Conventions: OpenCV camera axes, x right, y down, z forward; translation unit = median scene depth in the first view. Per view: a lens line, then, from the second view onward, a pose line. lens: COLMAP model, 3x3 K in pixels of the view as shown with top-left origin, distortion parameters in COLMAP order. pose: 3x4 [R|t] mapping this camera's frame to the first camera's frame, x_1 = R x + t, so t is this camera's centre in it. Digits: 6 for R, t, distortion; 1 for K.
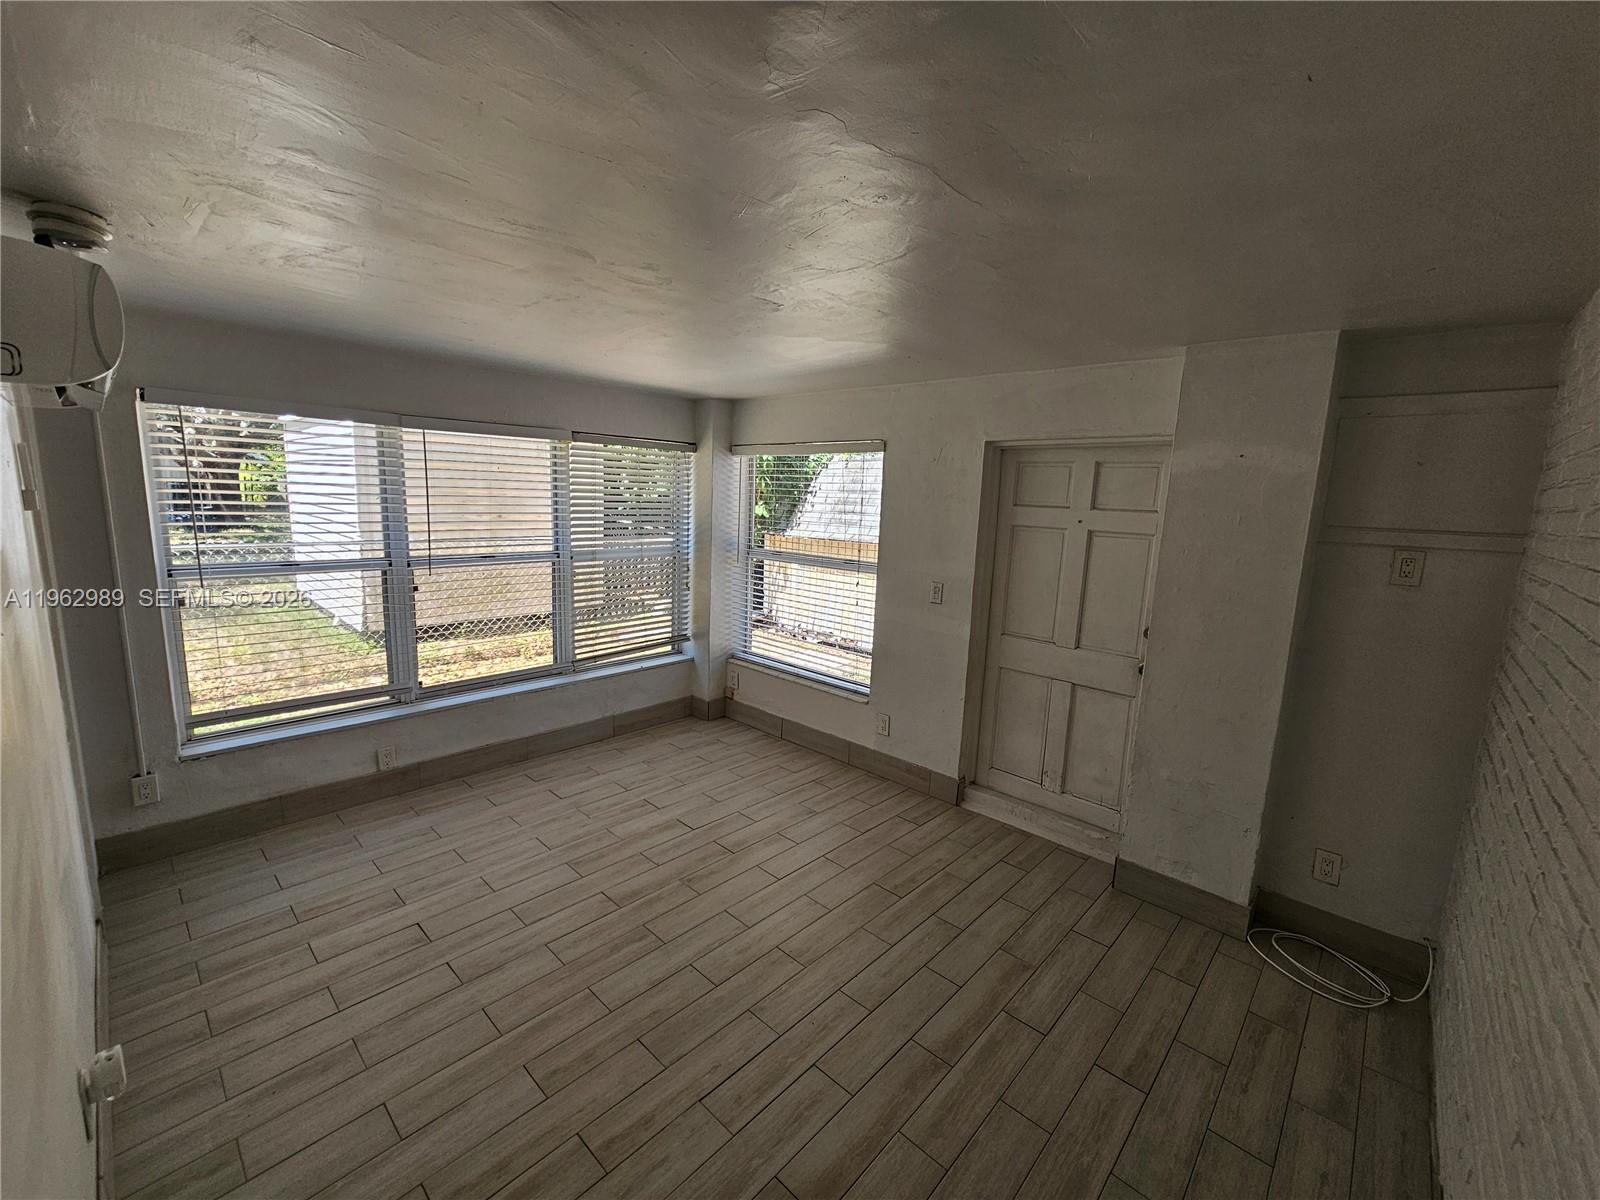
lens RADIAL K [[653.3, 0, 800.4], [0, 653.3, 595.4], [0, 0, 1]] dist [0.002620, -0.000344]
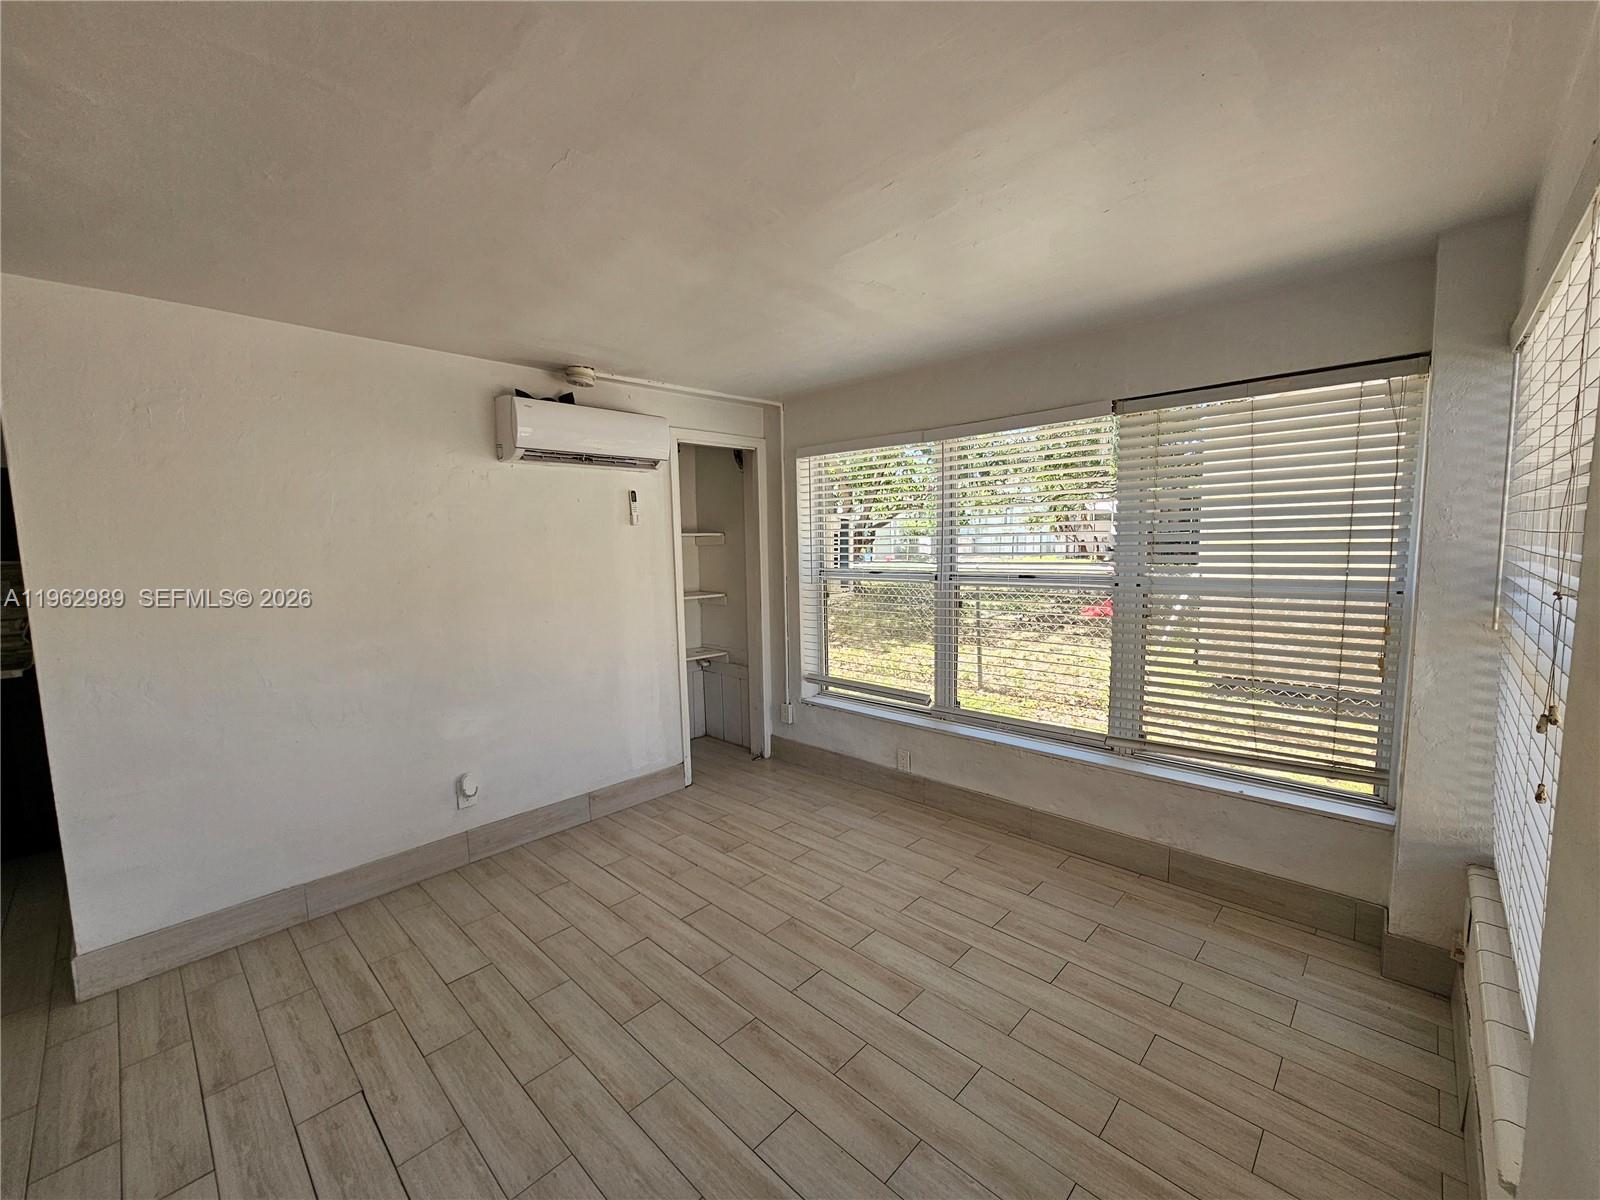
lens RADIAL K [[653.3, 0, 808.8], [0, 653.3, 603.1], [0, 0, 1]] dist [0.002620, -0.000344]
pose [[-0.003285, 0.064771, -0.997895, 0.395701], [-0.129930, 0.989413, 0.064648, -0.048753], [0.991518, 0.129869, 0.005166, 0.802038]]
